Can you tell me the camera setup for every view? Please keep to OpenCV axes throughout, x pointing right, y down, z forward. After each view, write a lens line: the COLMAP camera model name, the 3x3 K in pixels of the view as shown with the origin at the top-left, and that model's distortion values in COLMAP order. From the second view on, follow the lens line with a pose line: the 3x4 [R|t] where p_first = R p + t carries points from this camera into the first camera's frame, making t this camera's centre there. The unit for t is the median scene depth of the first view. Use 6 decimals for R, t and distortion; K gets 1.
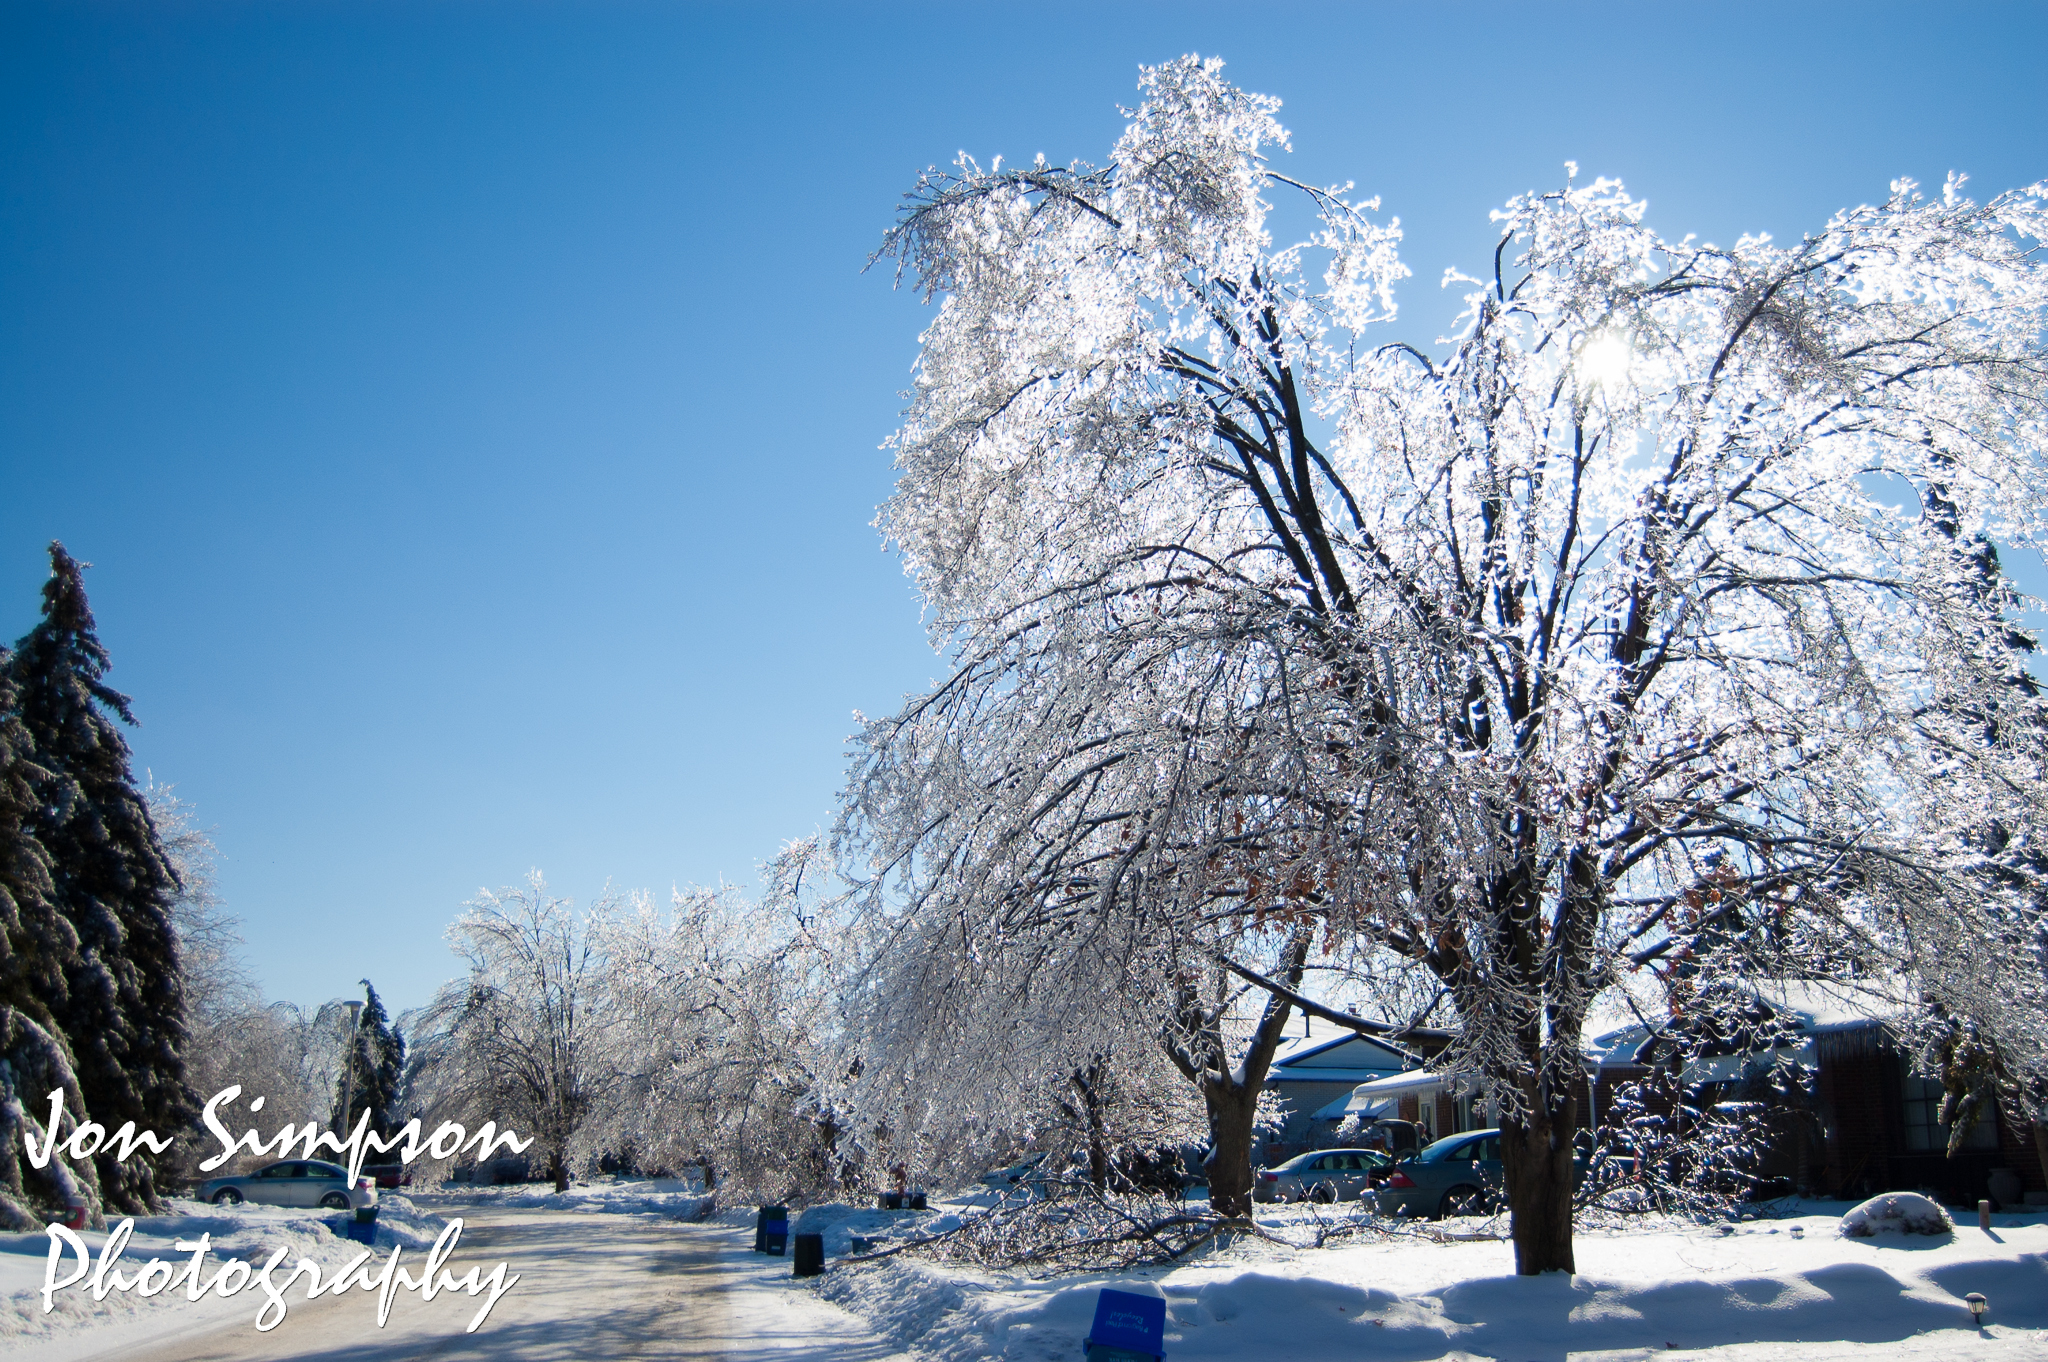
lens RADIAL K [[2092.6, 0, 1024.0], [0, 2092.6, 681.0], [0, 0, 1]] dist [-0.018169, -0.012995]
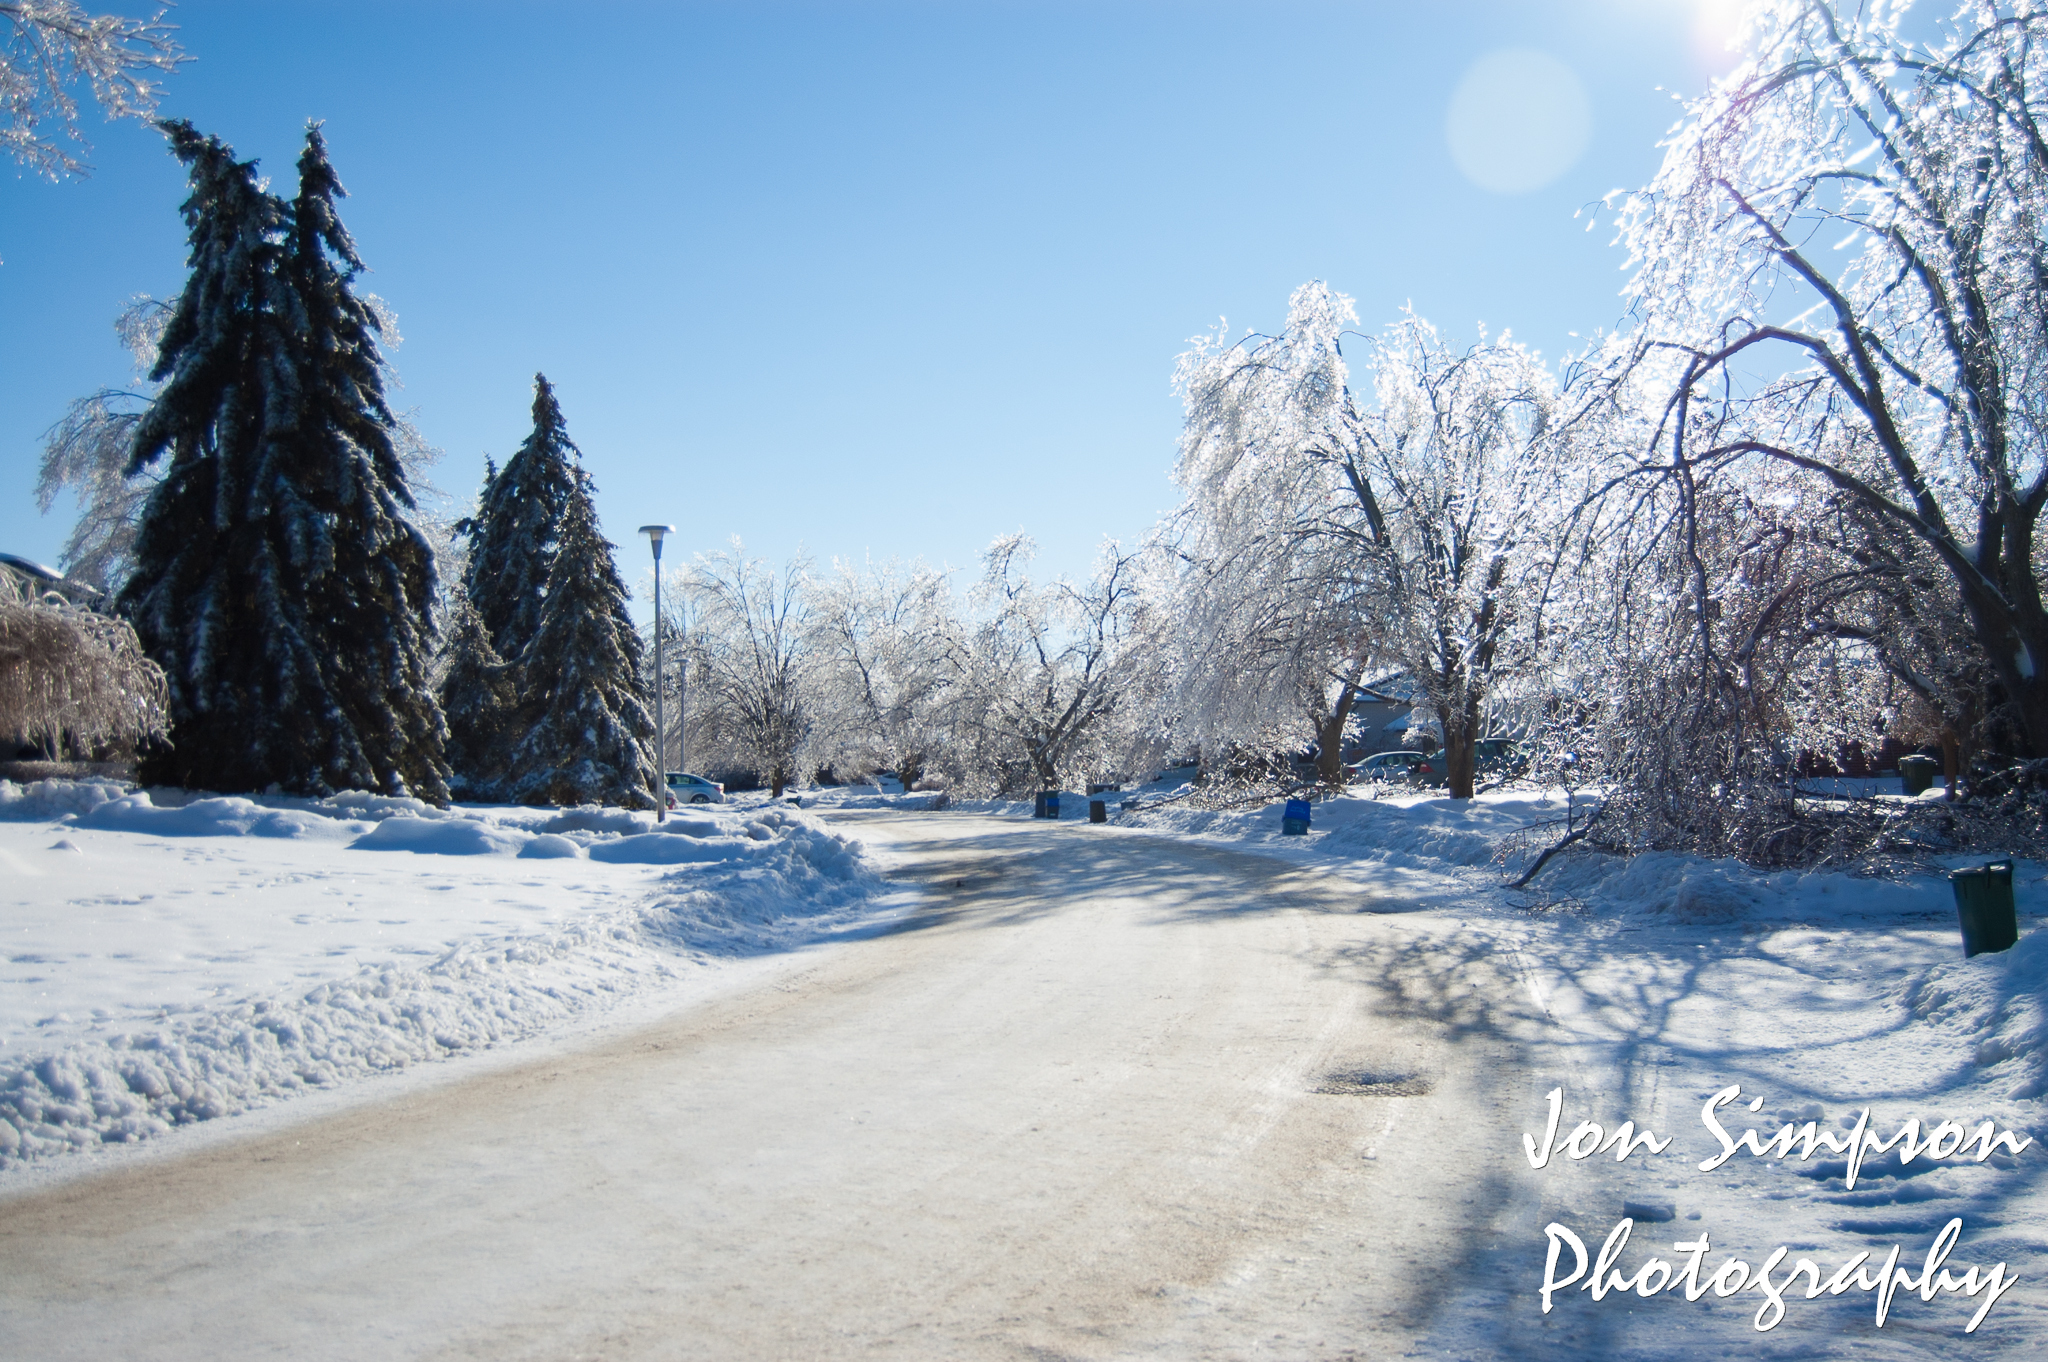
lens RADIAL K [[2092.6, 0, 1024.0], [0, 2092.6, 681.0], [0, 0, 1]] dist [-0.018169, -0.012995]
pose [[0.998854, -0.019803, -0.043583, -0.040730], [0.027425, 0.982935, 0.181897, -0.083280], [0.039237, -0.182884, 0.982351, -0.373537]]
